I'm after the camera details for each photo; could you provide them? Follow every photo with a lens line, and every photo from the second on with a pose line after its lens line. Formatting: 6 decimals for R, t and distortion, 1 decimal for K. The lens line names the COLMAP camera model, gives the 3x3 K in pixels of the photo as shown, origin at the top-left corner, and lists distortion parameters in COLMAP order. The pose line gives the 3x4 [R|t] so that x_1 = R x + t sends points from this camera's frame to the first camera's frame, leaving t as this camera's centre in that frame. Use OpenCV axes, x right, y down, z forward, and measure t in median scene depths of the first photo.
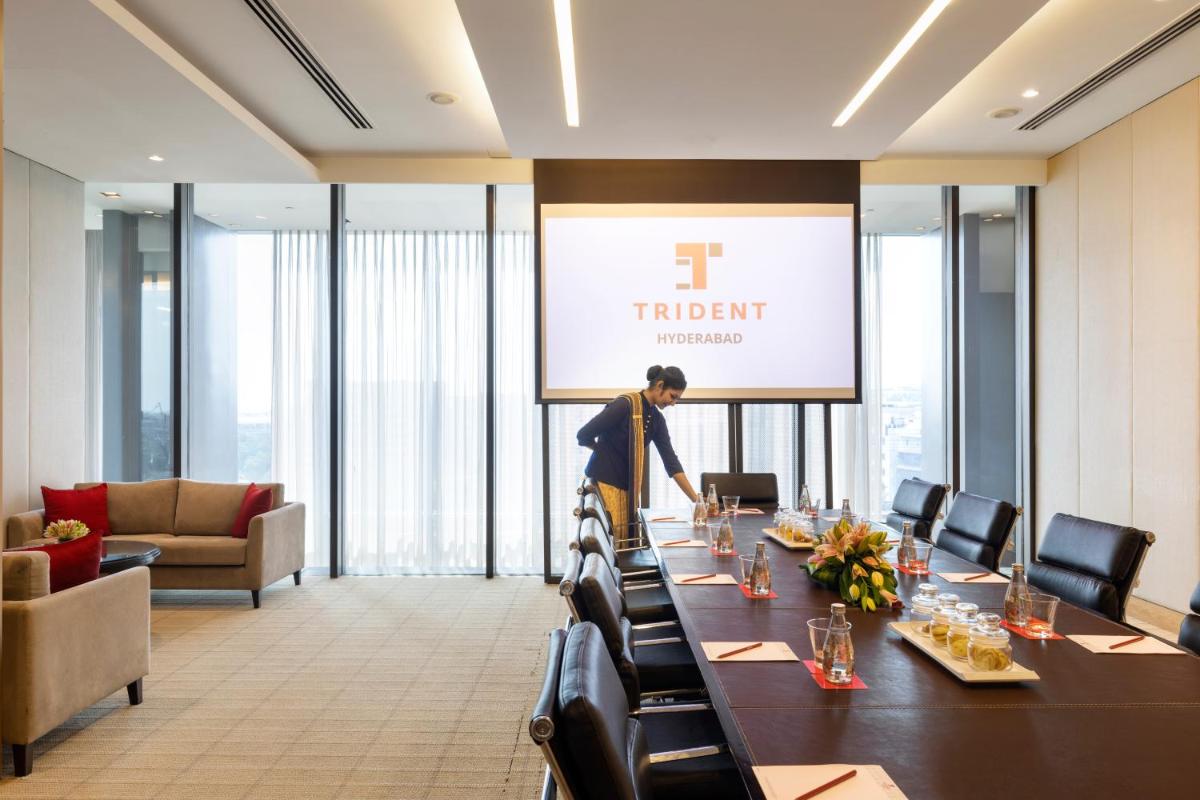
lens RADIAL K [[814.9, 0, 601.6], [0, 814.9, 403.5], [0, 0, 1]] dist [-0.010468, 0.000142]
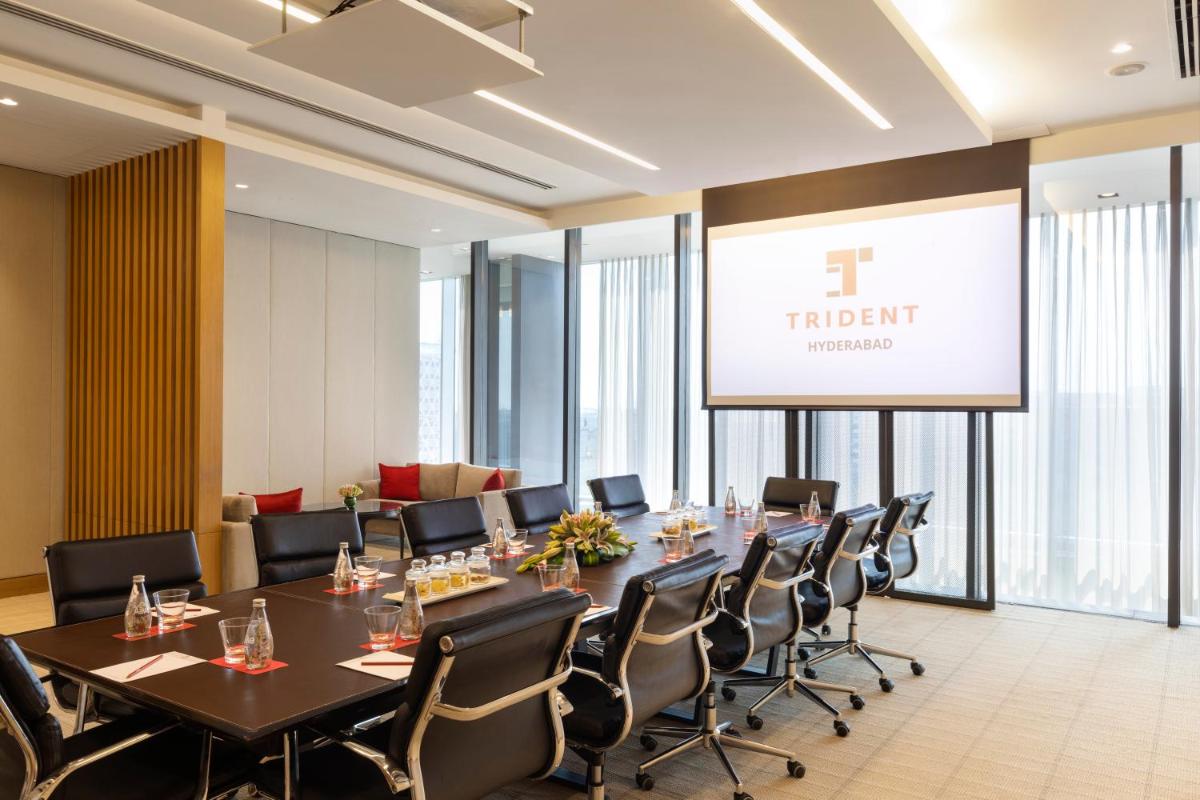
lens RADIAL K [[865.7, 0, 600.4], [0, 865.7, 398.8], [0, 0, 1]] dist [-0.008821, 0.004387]
pose [[0.815796, 0.001377, -0.578339, 0.483211], [-0.006672, 0.999953, -0.007029, -0.005011], [0.578302, 0.009593, 0.815767, -0.035745]]
